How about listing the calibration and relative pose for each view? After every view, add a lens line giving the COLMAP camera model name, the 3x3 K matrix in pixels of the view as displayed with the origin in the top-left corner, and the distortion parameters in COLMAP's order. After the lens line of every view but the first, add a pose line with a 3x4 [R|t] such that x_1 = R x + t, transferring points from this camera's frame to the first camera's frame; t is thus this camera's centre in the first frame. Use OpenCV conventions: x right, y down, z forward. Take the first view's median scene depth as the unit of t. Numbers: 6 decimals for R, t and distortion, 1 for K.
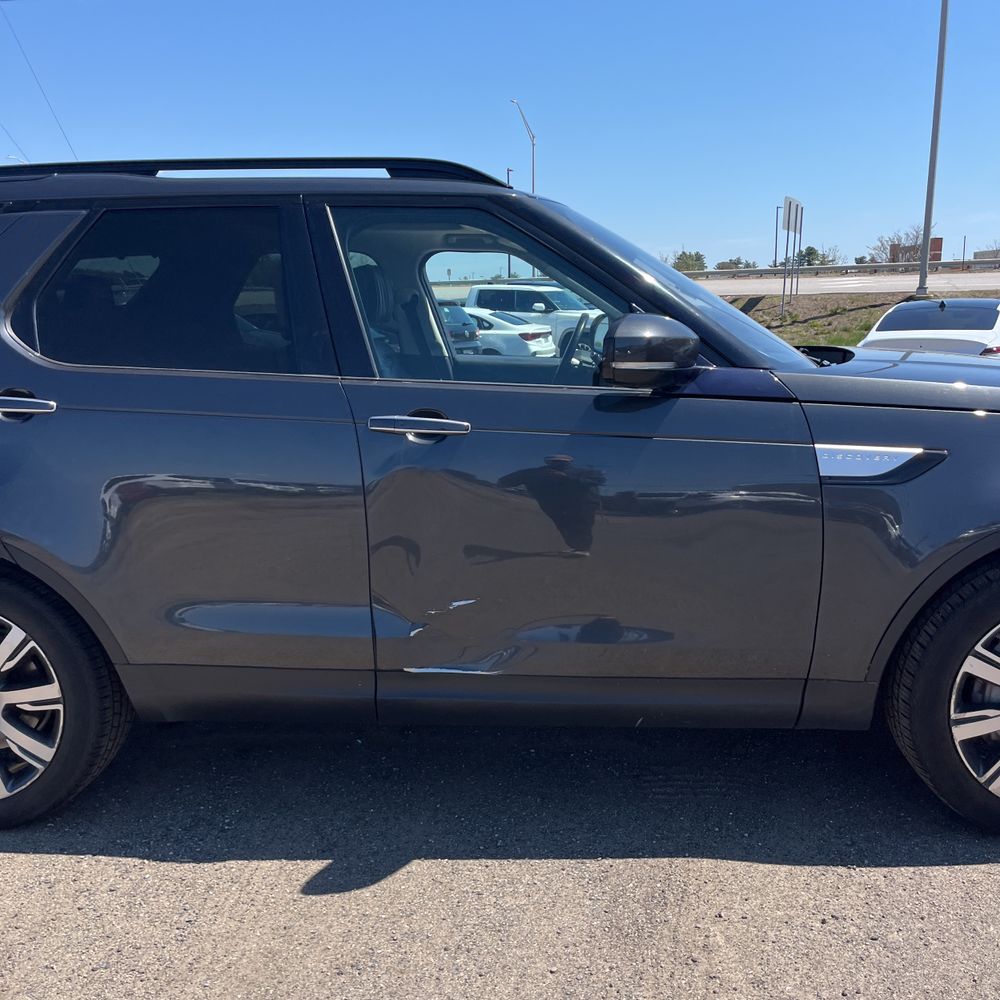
lens RADIAL K [[1014.6, 0, 513.0], [0, 1014.6, 512.0], [0, 0, 1]] dist [0.024184, 0.000000]
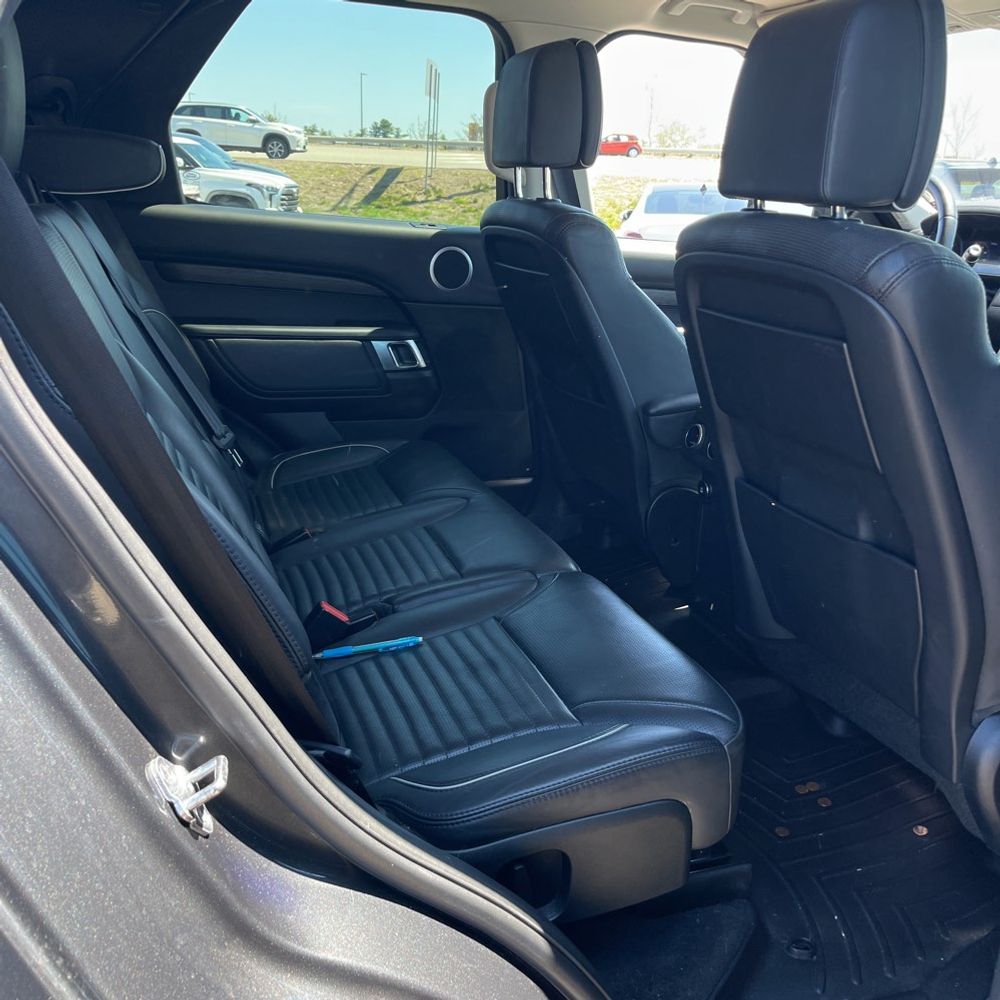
lens RADIAL K [[1014.6, 0, 506.1], [0, 1014.6, 501.6], [0, 0, 1]] dist [0.024184, 0.000000]
pose [[0.921751, -0.065396, 0.382228, -0.338977], [0.022868, 0.993129, 0.114772, -0.082874], [-0.387107, -0.097050, 0.916913, 0.533119]]
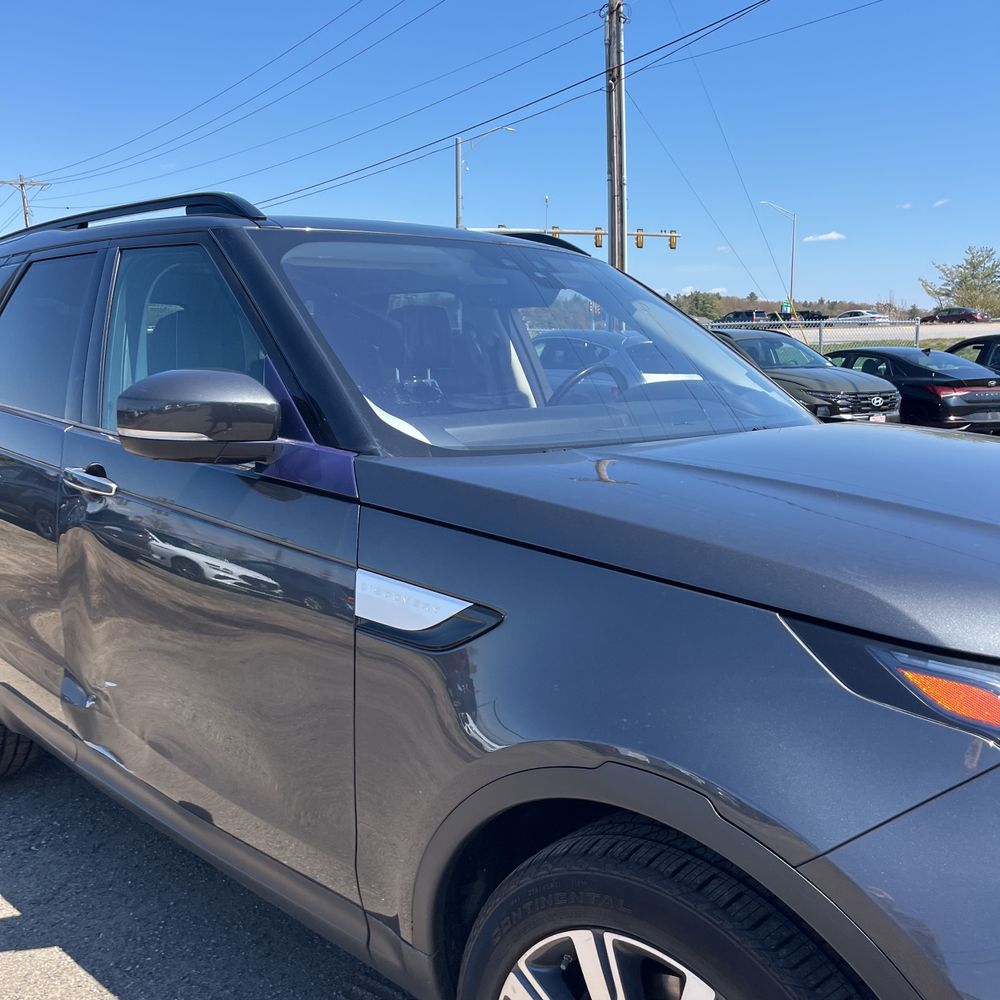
lens RADIAL K [[1014.6, 0, 495.5], [0, 1014.6, 506.3], [0, 0, 1]] dist [0.024184, 0.000000]
pose [[0.755651, 0.118246, -0.644213, 0.492362], [-0.142199, 0.989726, 0.014868, -0.081122], [0.639352, 0.080371, 0.764702, 0.332755]]
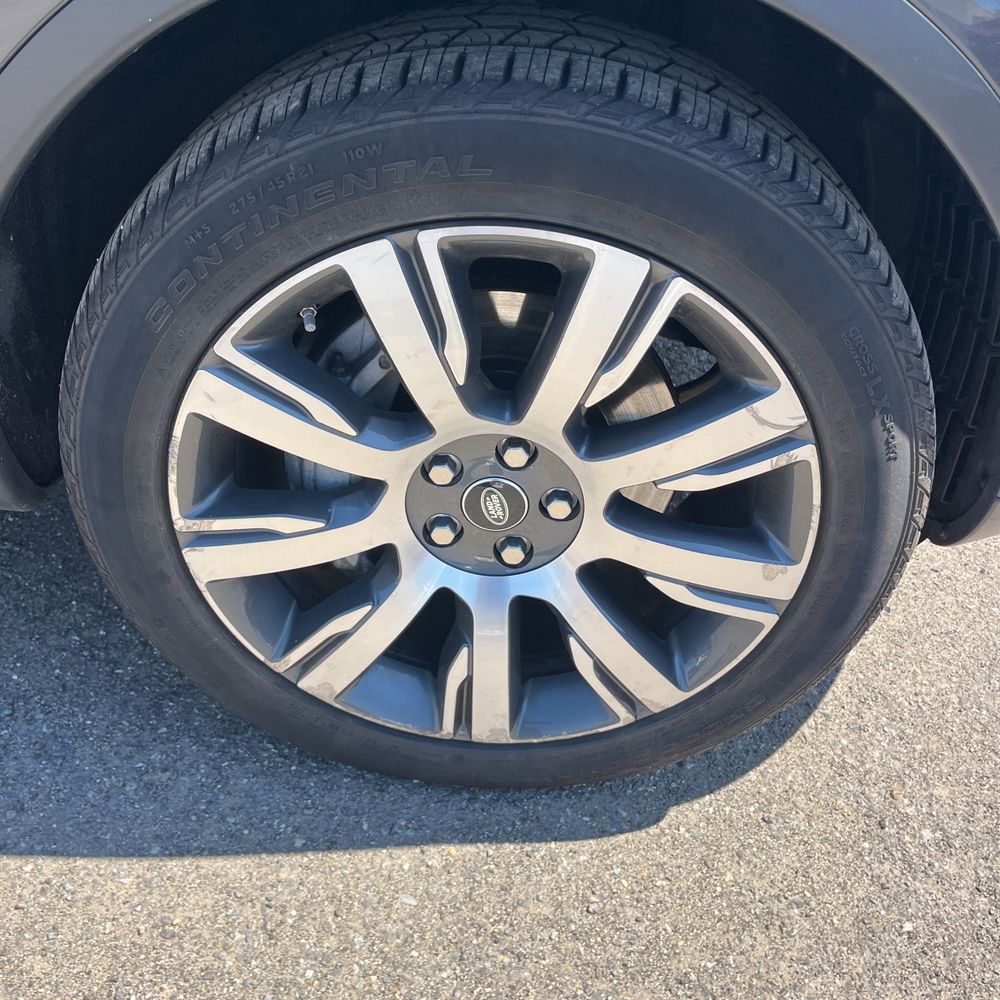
lens RADIAL K [[1014.6, 0, 507.9], [0, 1014.6, 493.3], [0, 0, 1]] dist [0.024184, 0.000000]
pose [[0.992460, 0.071099, 0.099845, 0.322566], [-0.107906, 0.893178, 0.436565, 0.016897], [-0.058140, -0.444047, 0.894115, 0.437086]]
